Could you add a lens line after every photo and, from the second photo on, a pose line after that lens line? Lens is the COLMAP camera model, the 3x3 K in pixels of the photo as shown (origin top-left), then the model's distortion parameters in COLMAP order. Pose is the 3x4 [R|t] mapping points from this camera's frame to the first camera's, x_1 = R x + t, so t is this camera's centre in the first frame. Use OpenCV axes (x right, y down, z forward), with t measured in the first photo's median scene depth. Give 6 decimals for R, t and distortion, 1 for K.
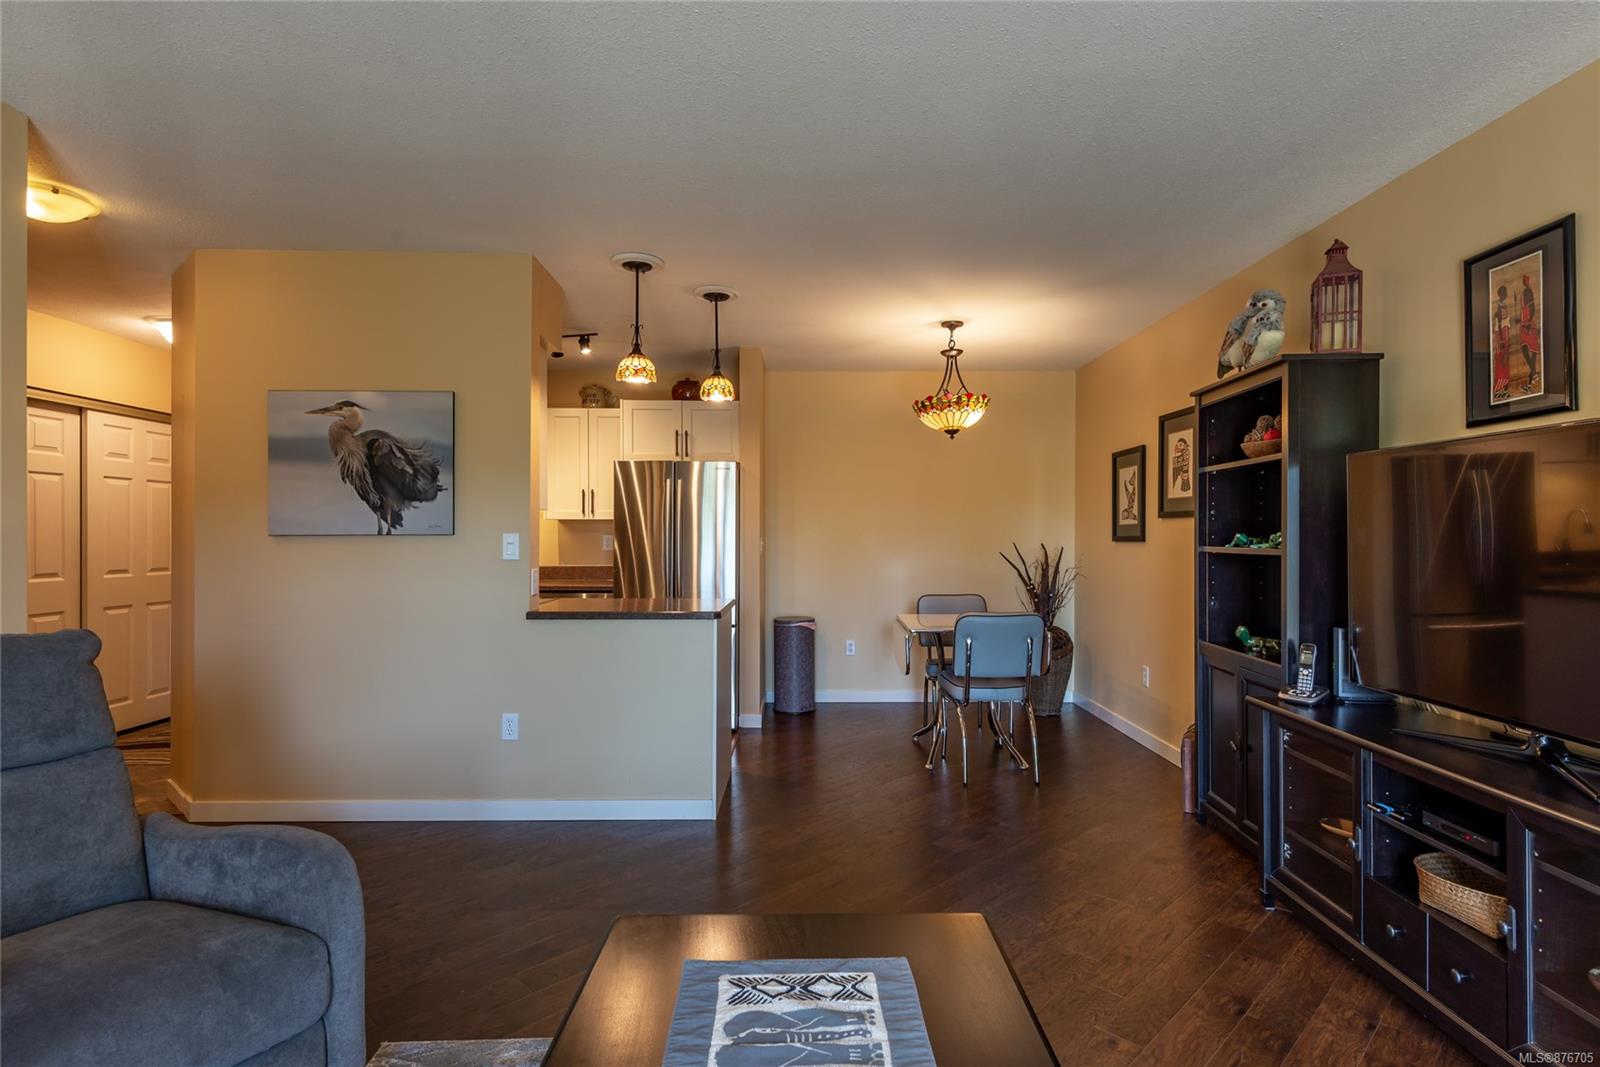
lens RADIAL K [[734.0, 0, 807.7], [0, 734.0, 531.8], [0, 0, 1]] dist [0.016401, 0.000304]
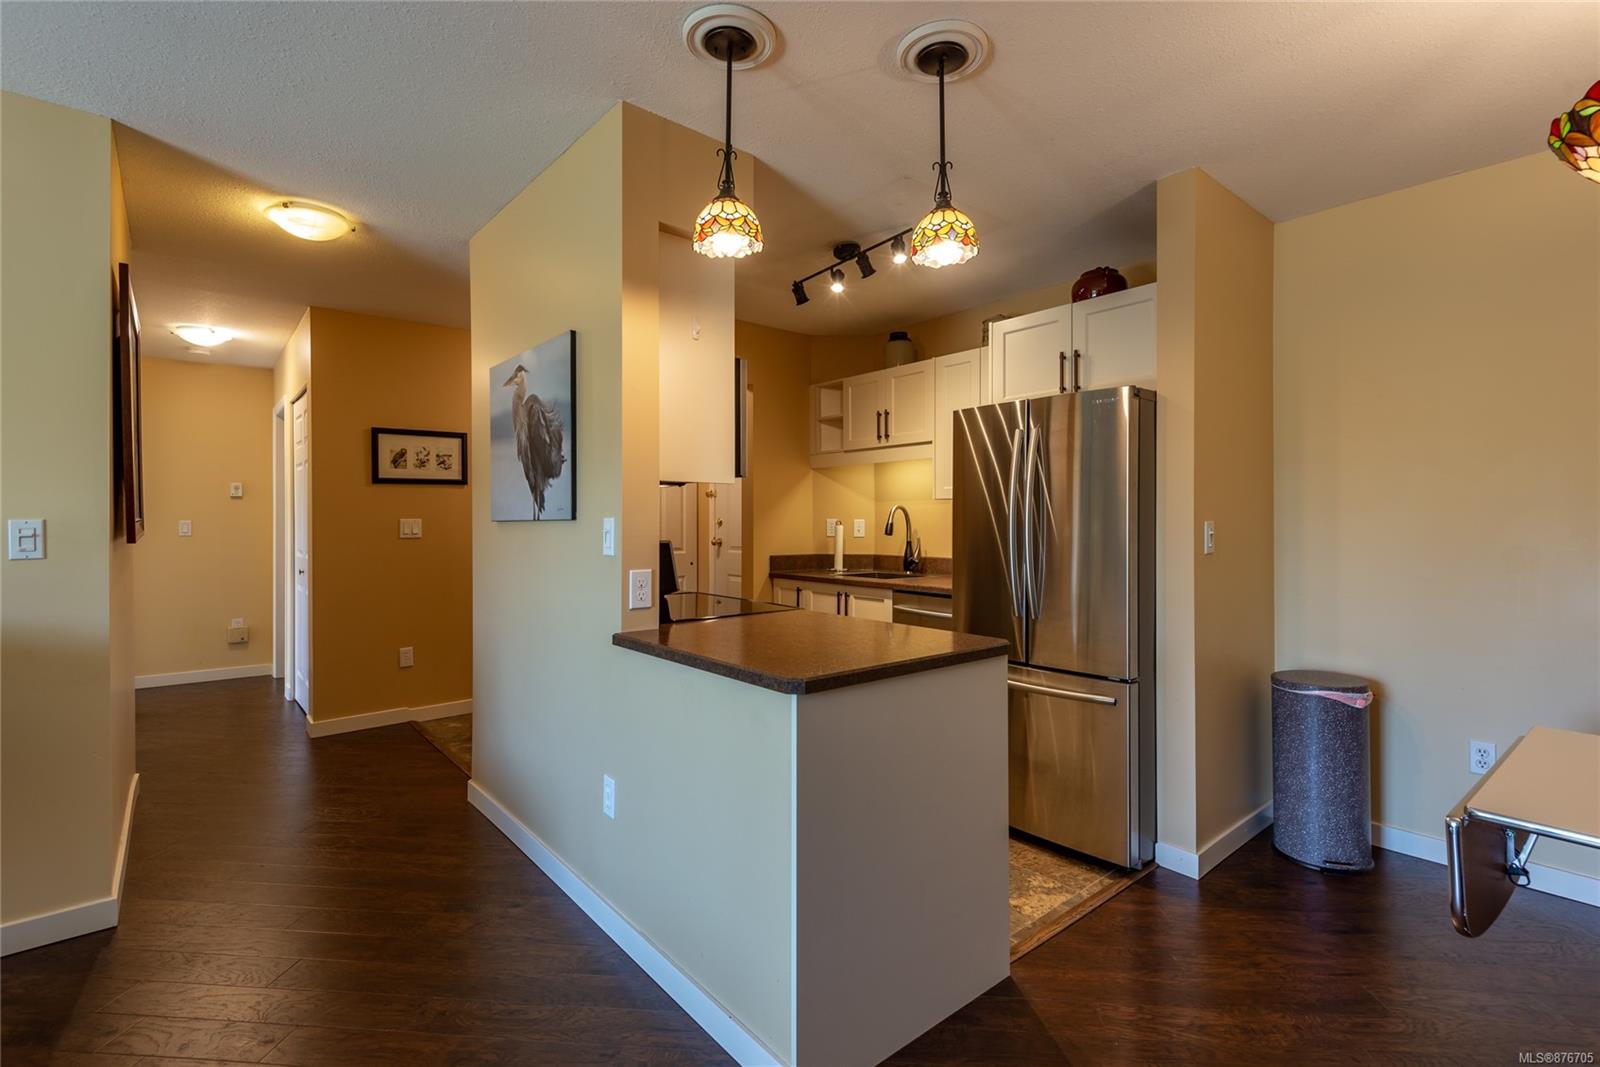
lens RADIAL K [[734.0, 0, 805.9], [0, 734.0, 520.2], [0, 0, 1]] dist [0.016401, 0.000304]
pose [[0.664965, -0.003879, -0.746865, 0.169237], [0.006464, 0.999979, 0.000562, 0.003853], [0.746847, -0.005202, 0.664976, 0.490360]]
